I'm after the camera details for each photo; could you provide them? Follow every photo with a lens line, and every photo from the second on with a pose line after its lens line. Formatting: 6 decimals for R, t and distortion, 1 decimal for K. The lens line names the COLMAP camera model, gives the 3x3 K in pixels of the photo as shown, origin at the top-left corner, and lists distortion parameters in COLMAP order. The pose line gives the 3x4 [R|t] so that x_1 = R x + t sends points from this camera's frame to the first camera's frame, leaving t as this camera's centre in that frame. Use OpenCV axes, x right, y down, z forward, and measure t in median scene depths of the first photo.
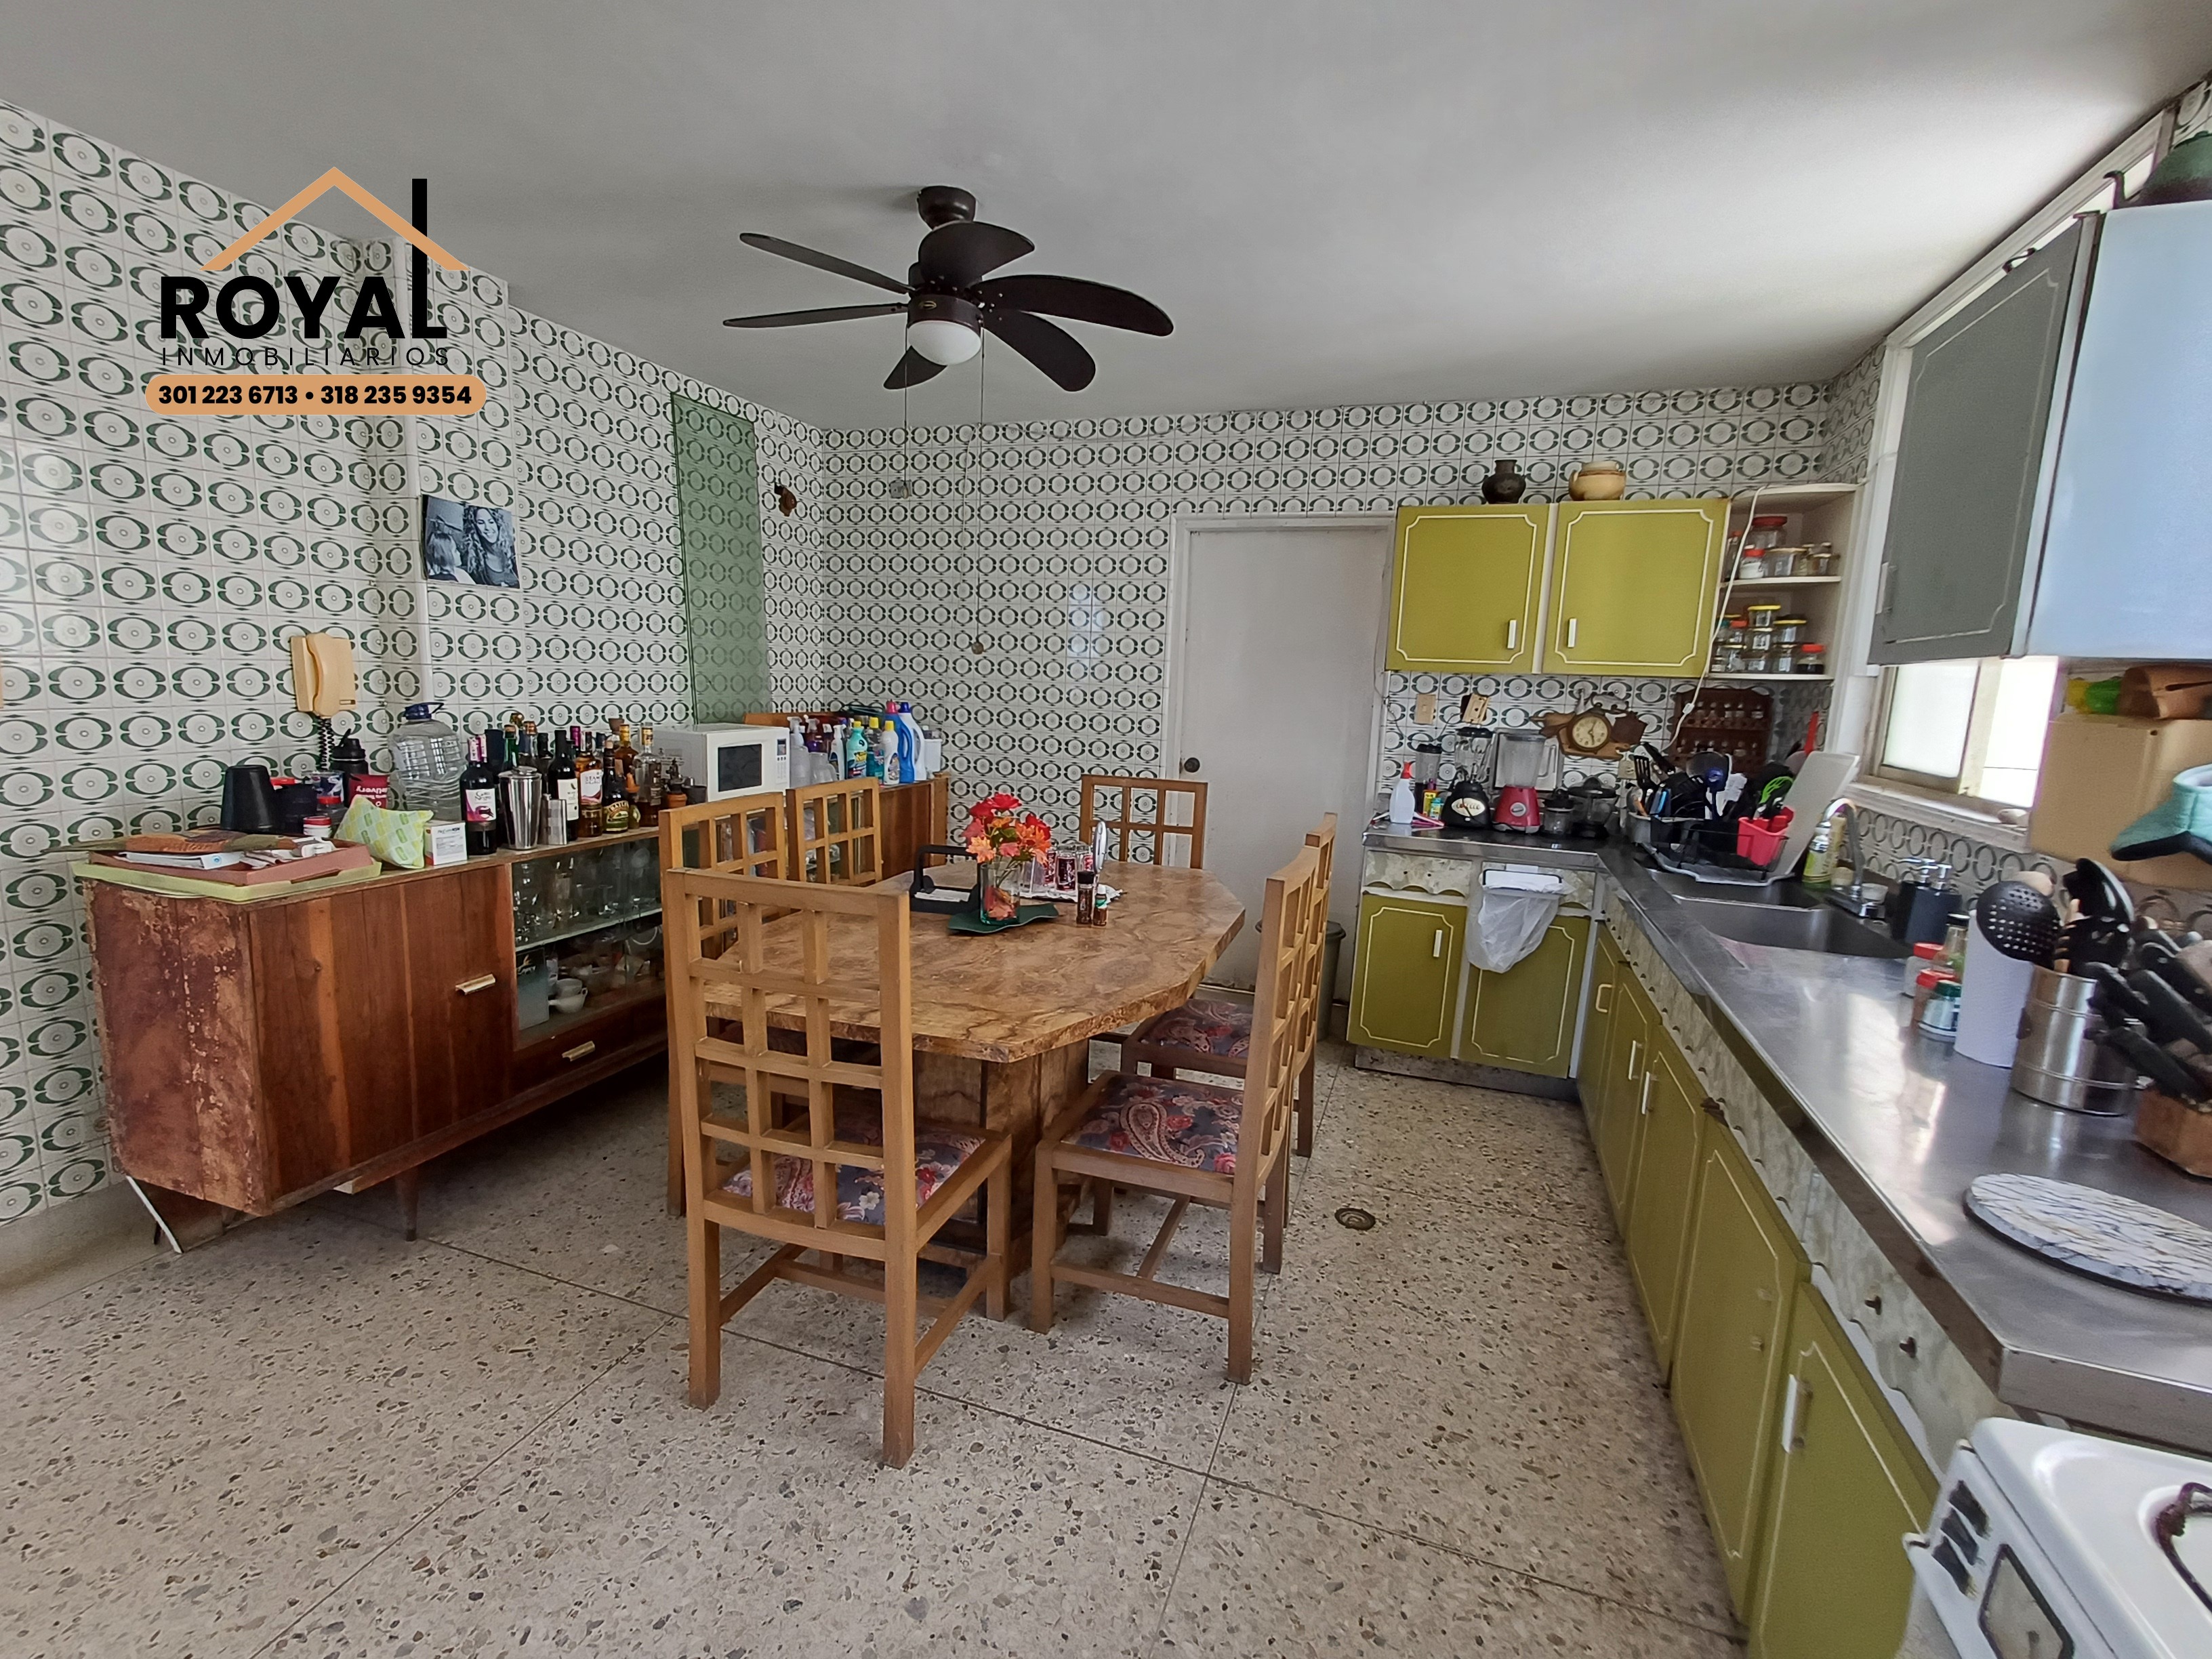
lens RADIAL K [[1007.9, 0, 1103.0], [0, 1007.9, 830.6], [0, 0, 1]] dist [0.009119, 0.000290]
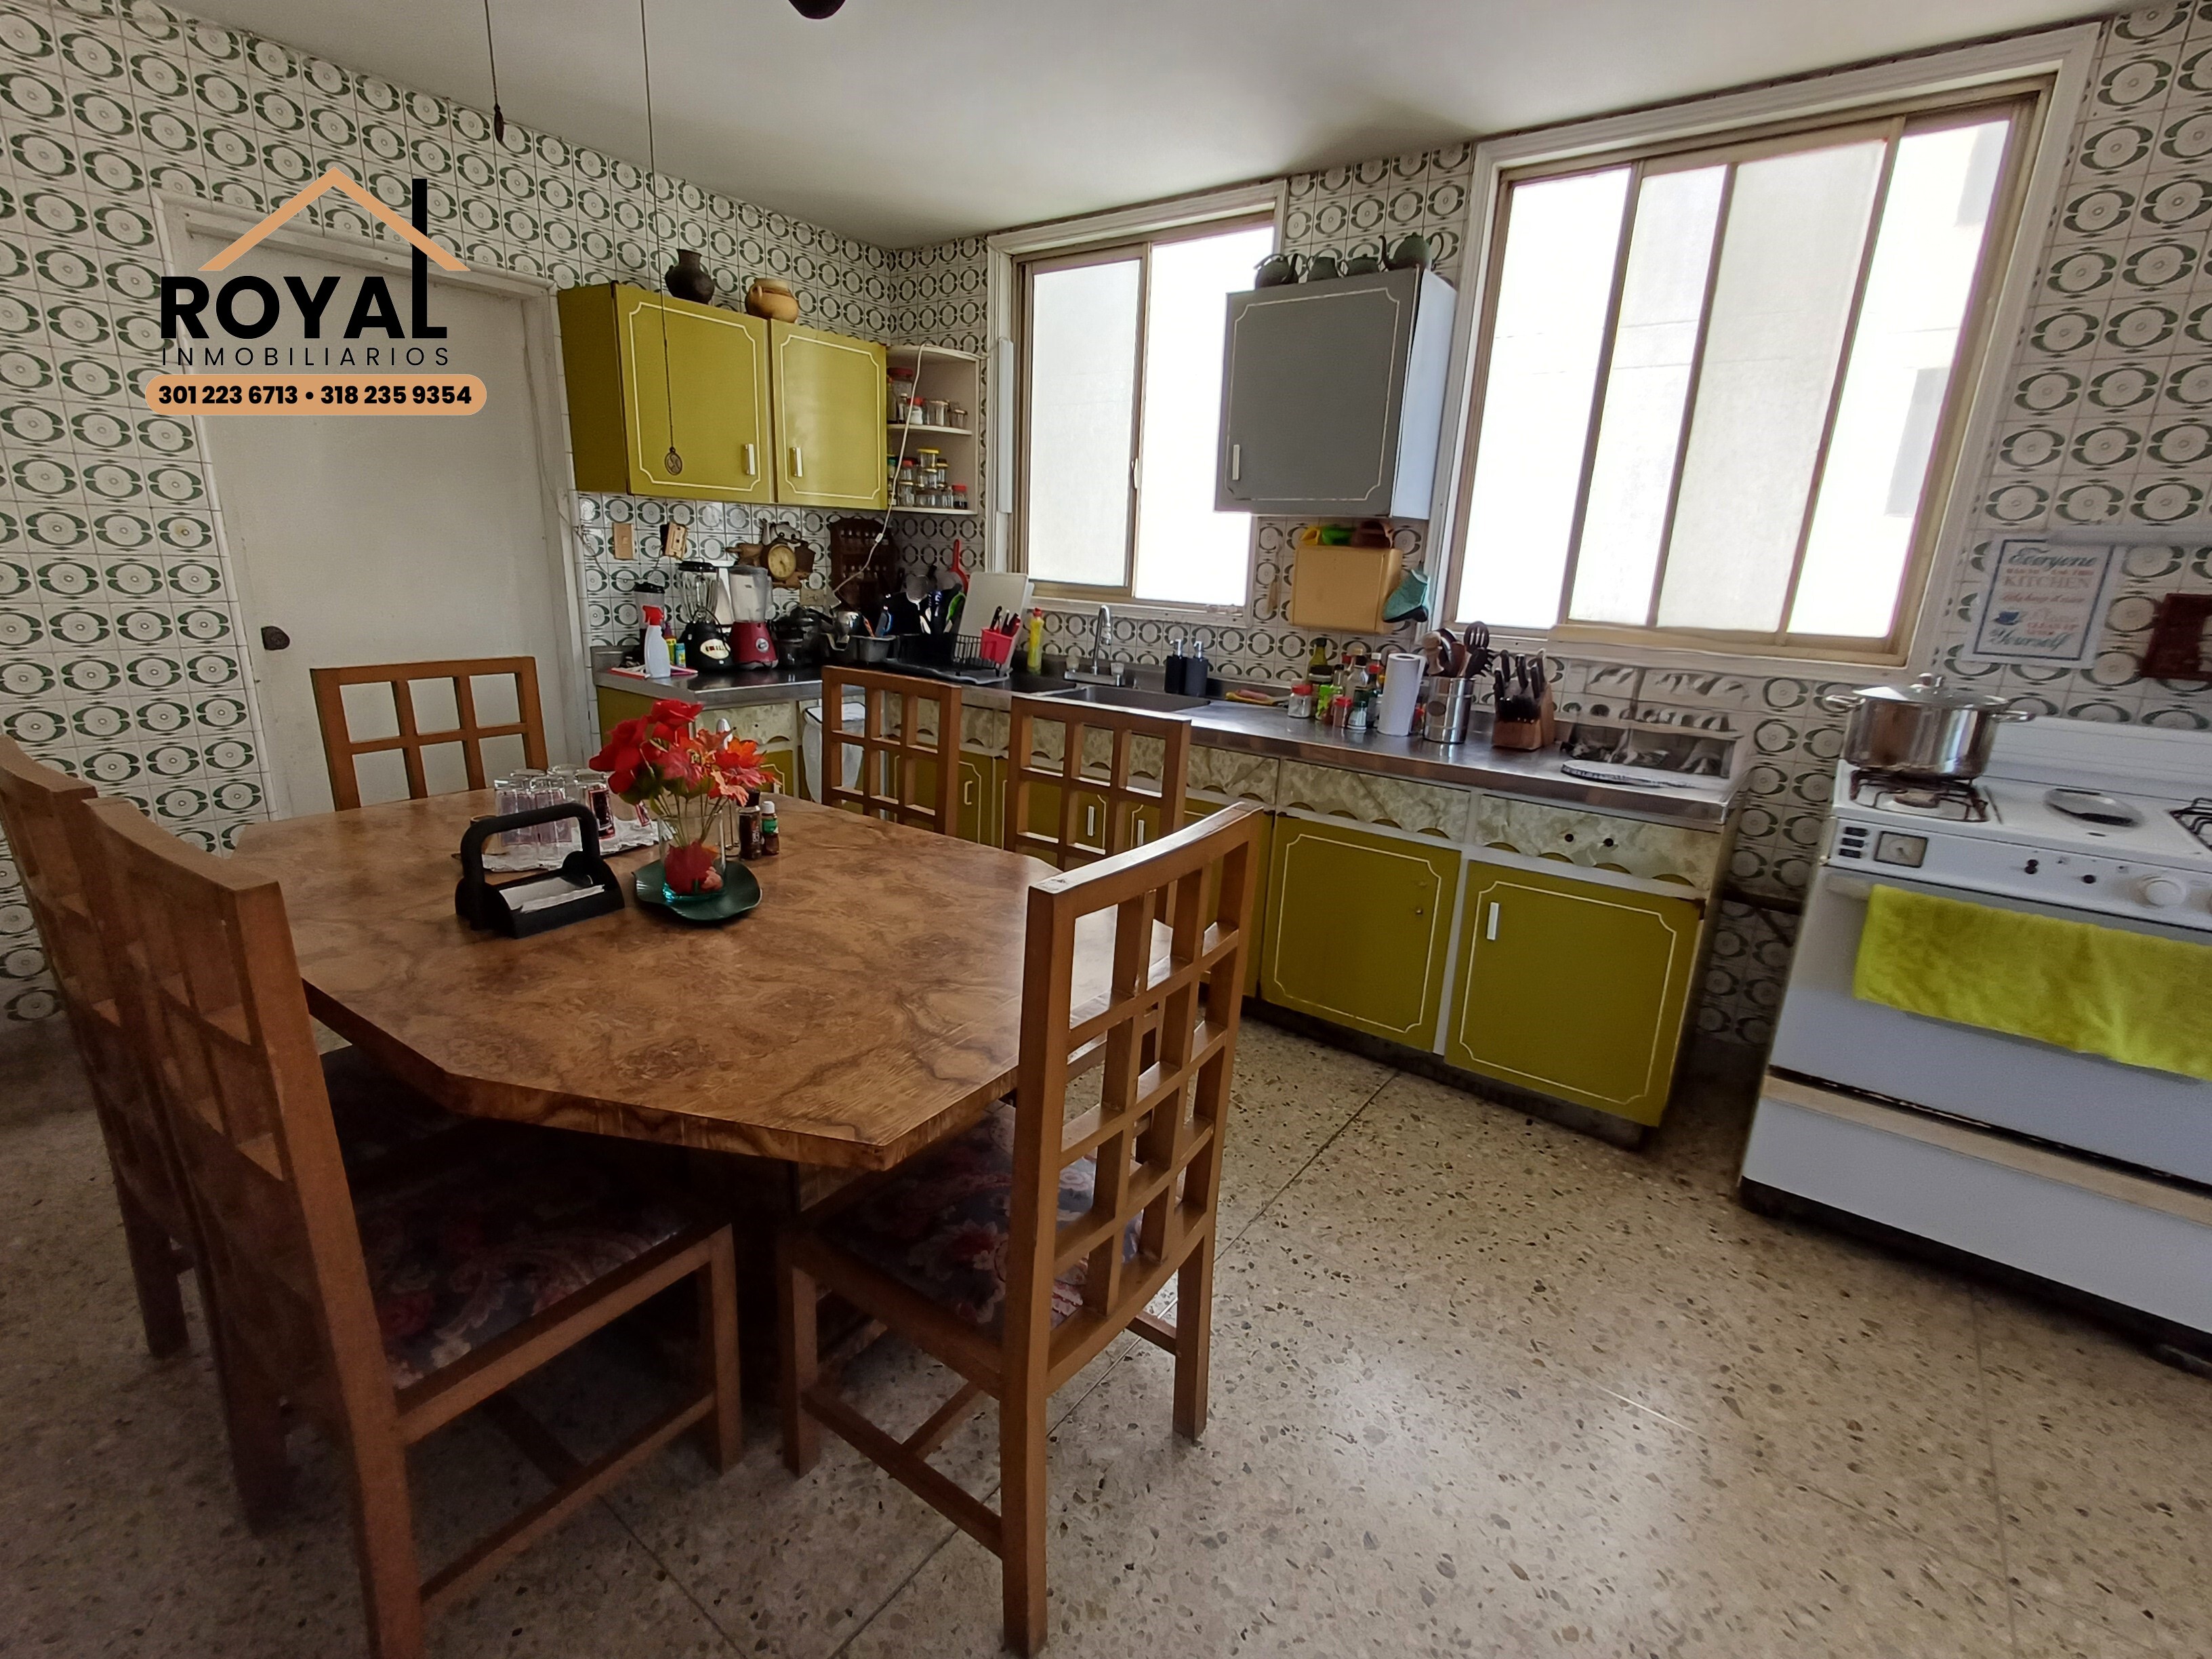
lens RADIAL K [[1007.9, 0, 1093.5], [0, 1007.9, 830.0], [0, 0, 1]] dist [0.009119, 0.000290]
pose [[0.303109, -0.281882, 0.910312, -0.468709], [0.117170, 0.959026, 0.257952, -0.068836], [-0.945725, 0.028474, 0.323718, 0.403251]]
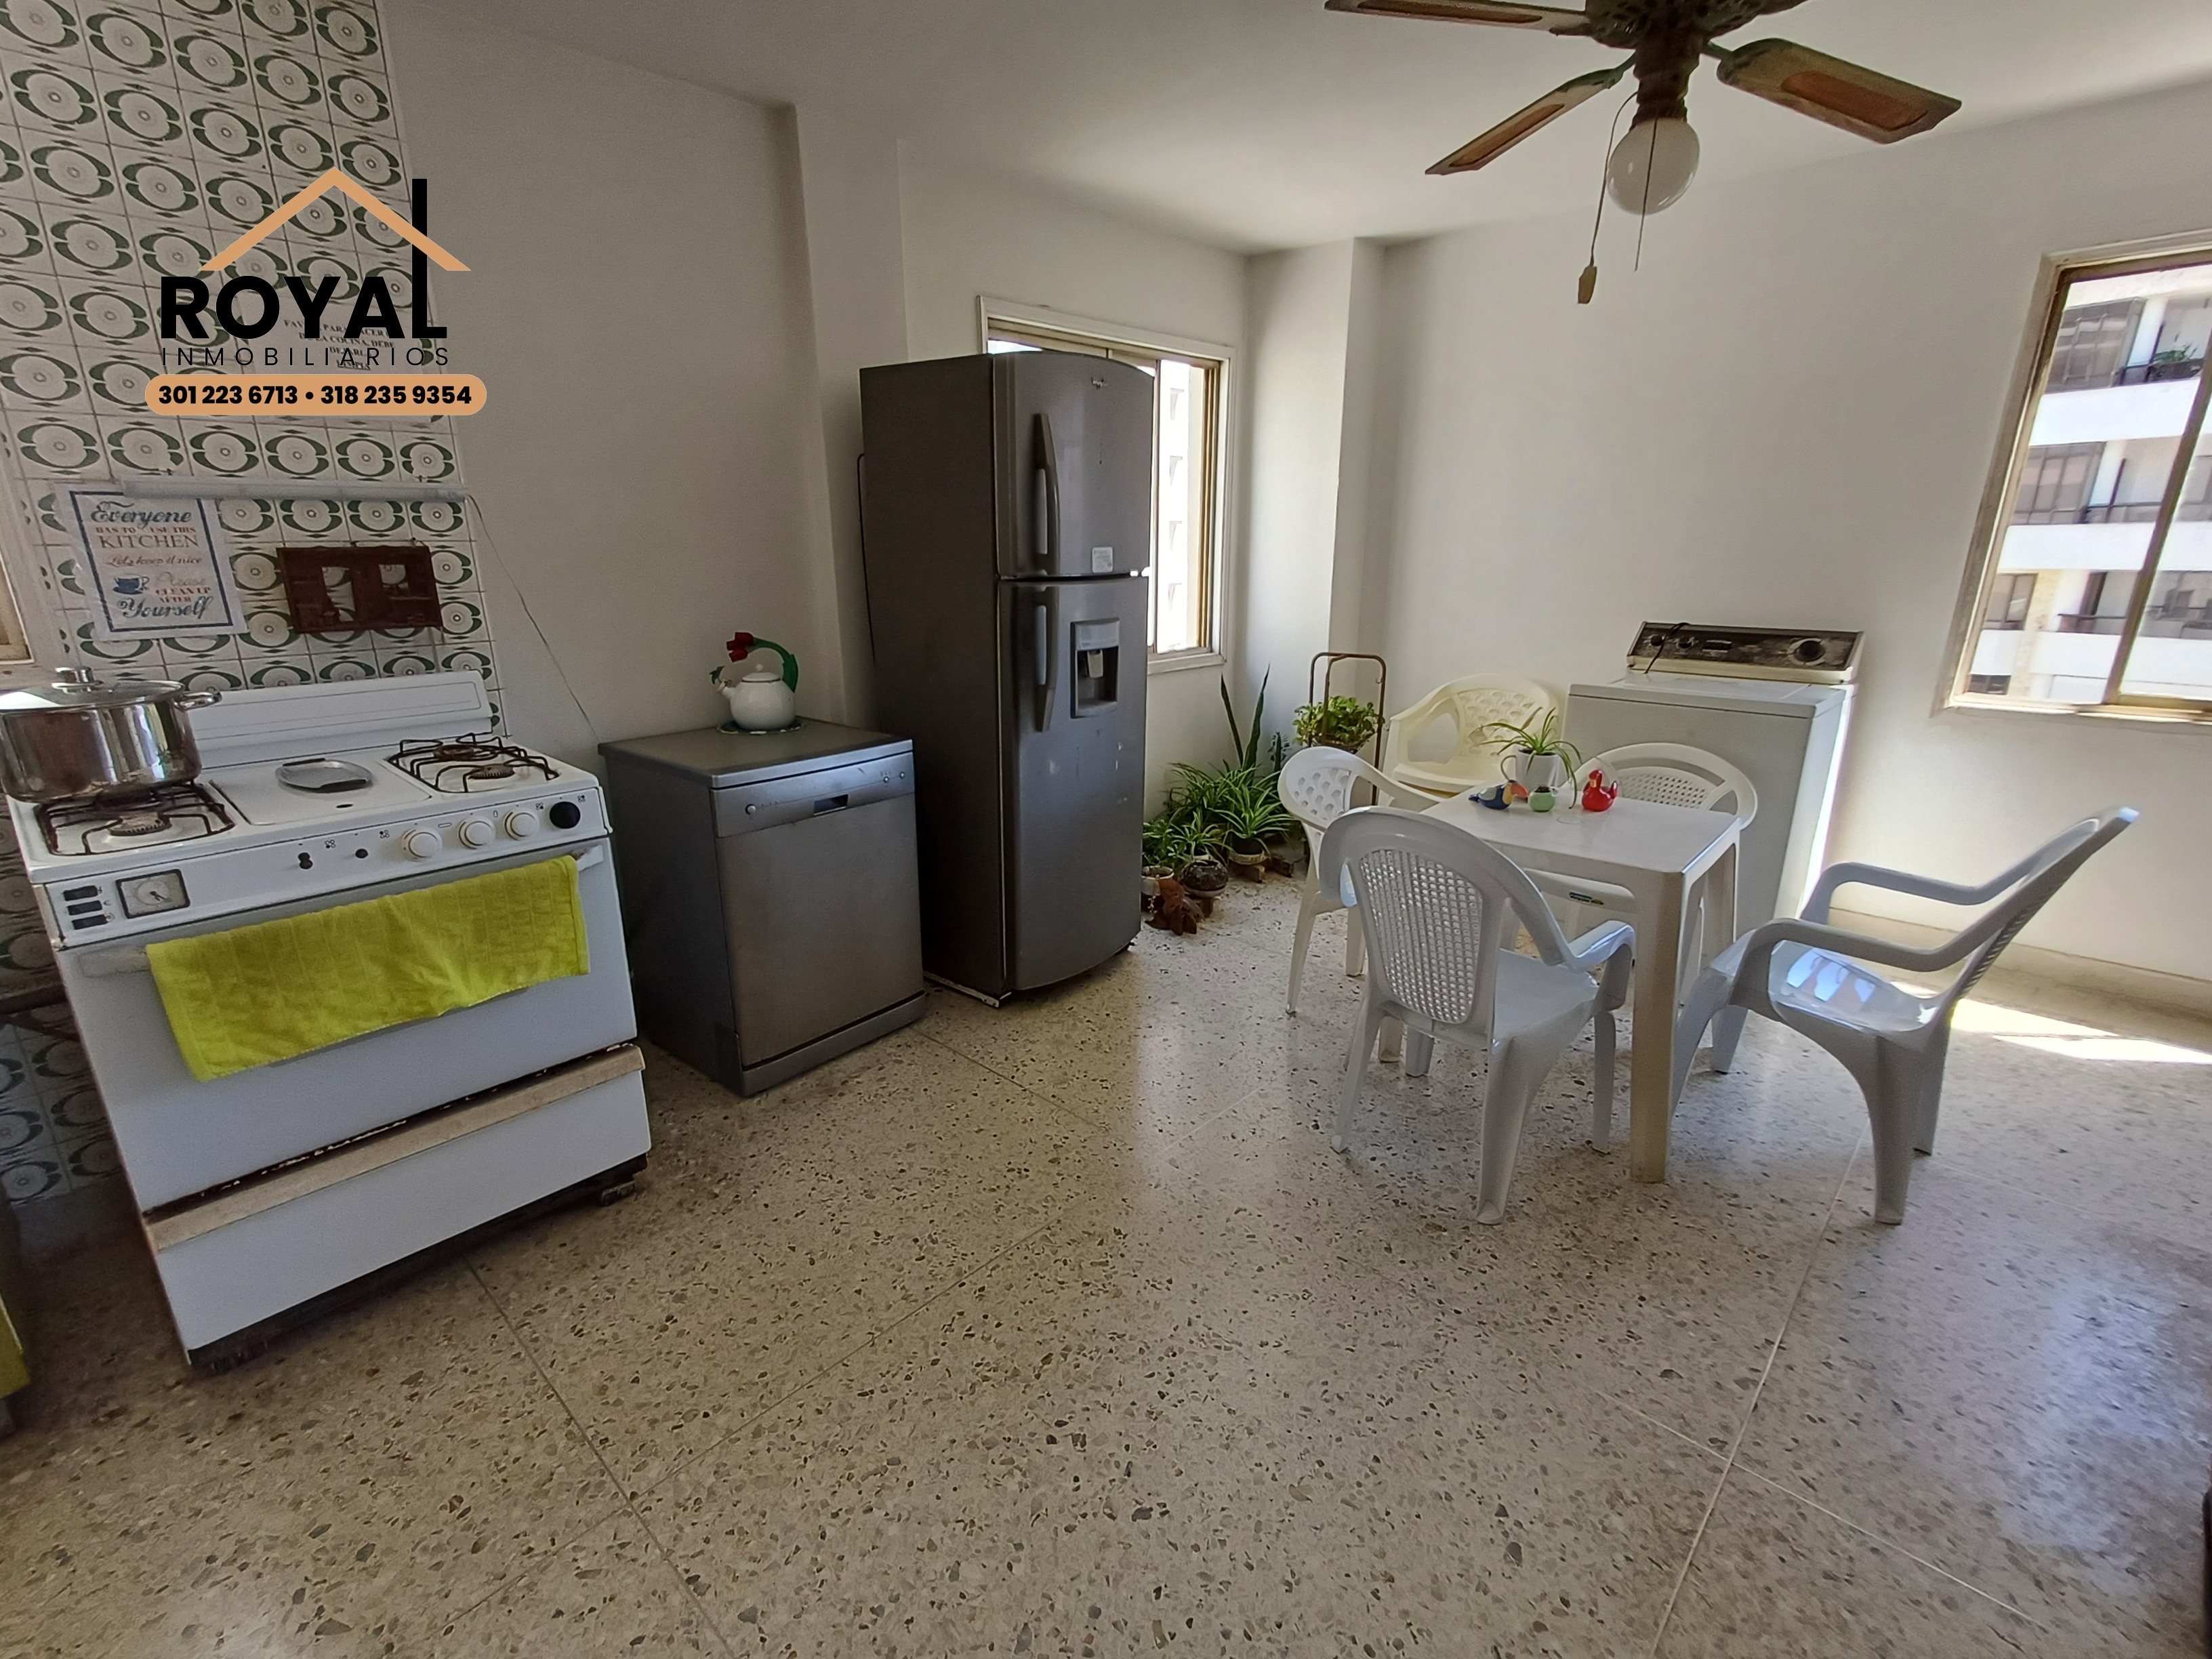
lens RADIAL K [[1007.9, 0, 1098.1], [0, 1007.9, 845.8], [0, 0, 1]] dist [0.009119, 0.000290]
pose [[-0.912828, -0.152821, 0.378670, -0.369385], [0.033286, 0.896397, 0.442001, -0.062382], [-0.406985, 0.416076, -0.813169, 0.348355]]
